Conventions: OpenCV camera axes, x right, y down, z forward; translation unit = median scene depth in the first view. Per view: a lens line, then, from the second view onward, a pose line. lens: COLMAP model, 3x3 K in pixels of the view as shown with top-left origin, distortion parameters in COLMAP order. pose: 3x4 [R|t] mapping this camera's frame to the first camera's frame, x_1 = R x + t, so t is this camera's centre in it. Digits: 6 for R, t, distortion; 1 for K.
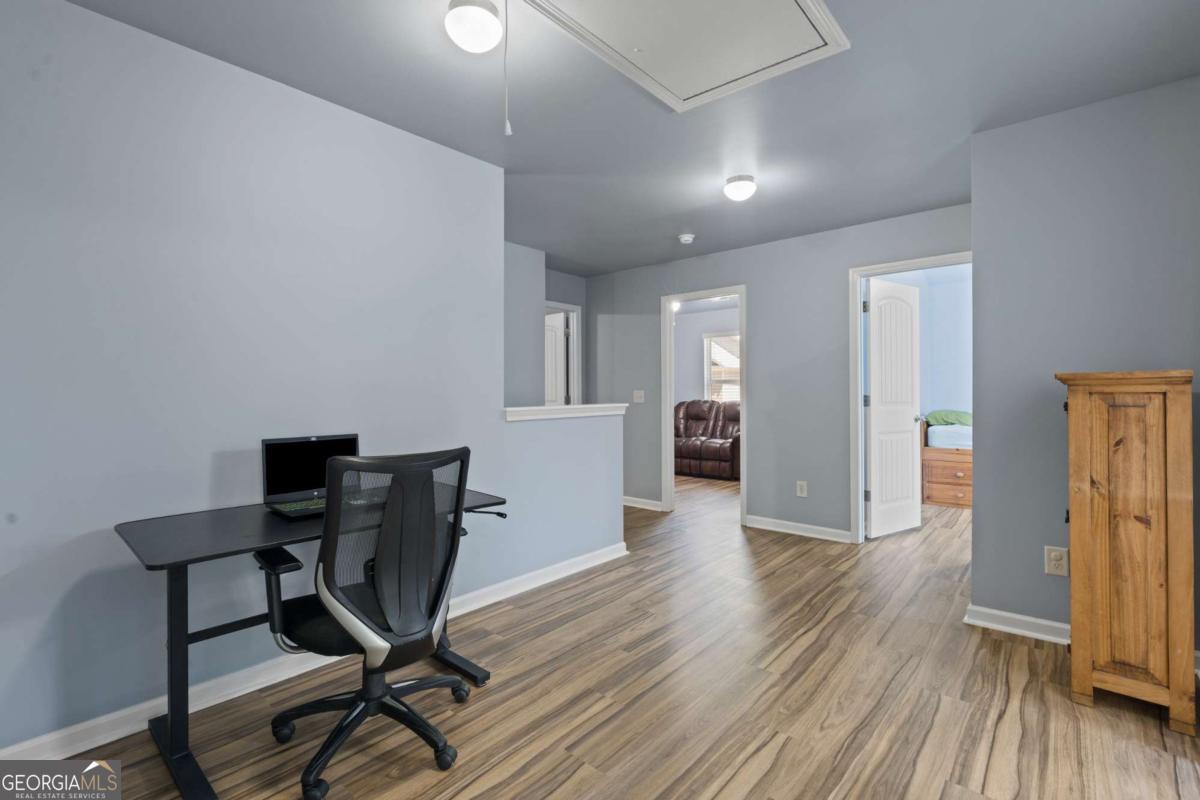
lens RADIAL K [[543.3, 0, 600.0], [0, 543.3, 400.0], [0, 0, 1]] dist [-0.013336, -0.000278]
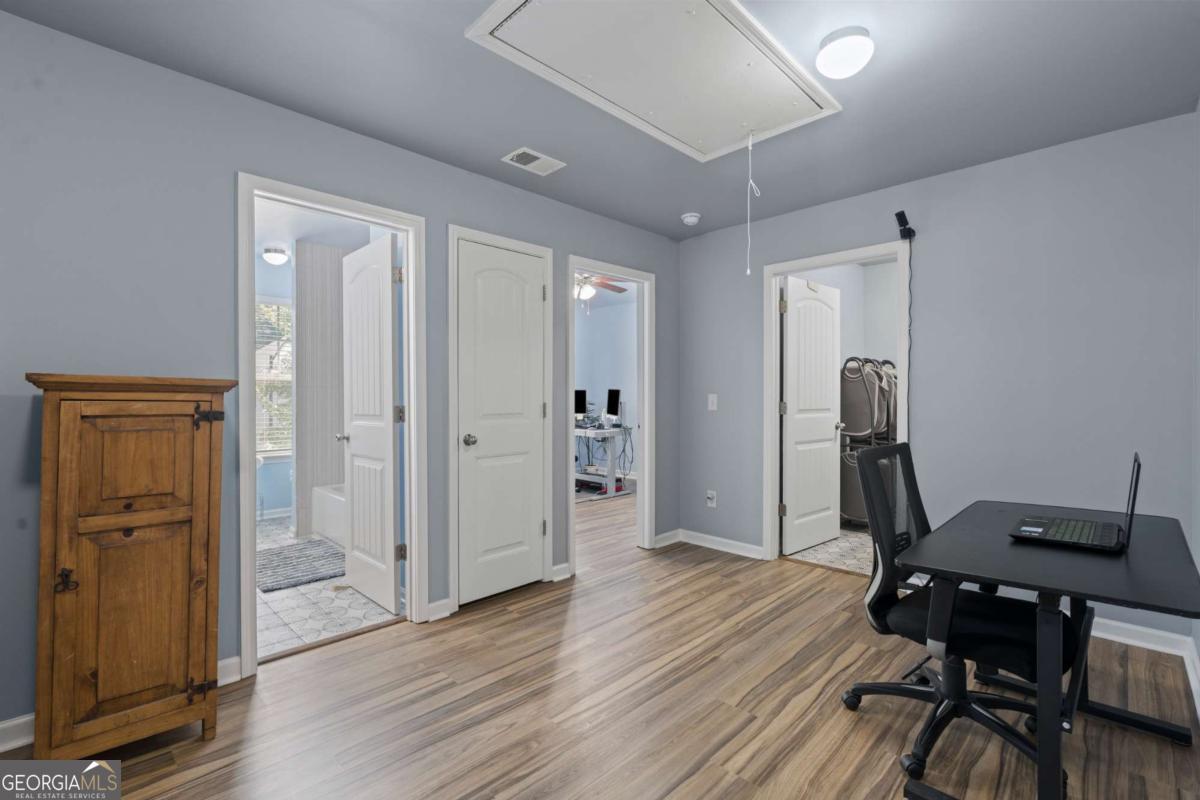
lens RADIAL K [[543.3, 0, 600.0], [0, 543.3, 400.0], [0, 0, 1]] dist [-0.013336, -0.000278]
pose [[-0.998022, 0.004035, 0.062742, 0.093195], [0.005006, 0.999870, 0.015315, -0.015406], [-0.062672, 0.015599, -0.997912, 1.056631]]
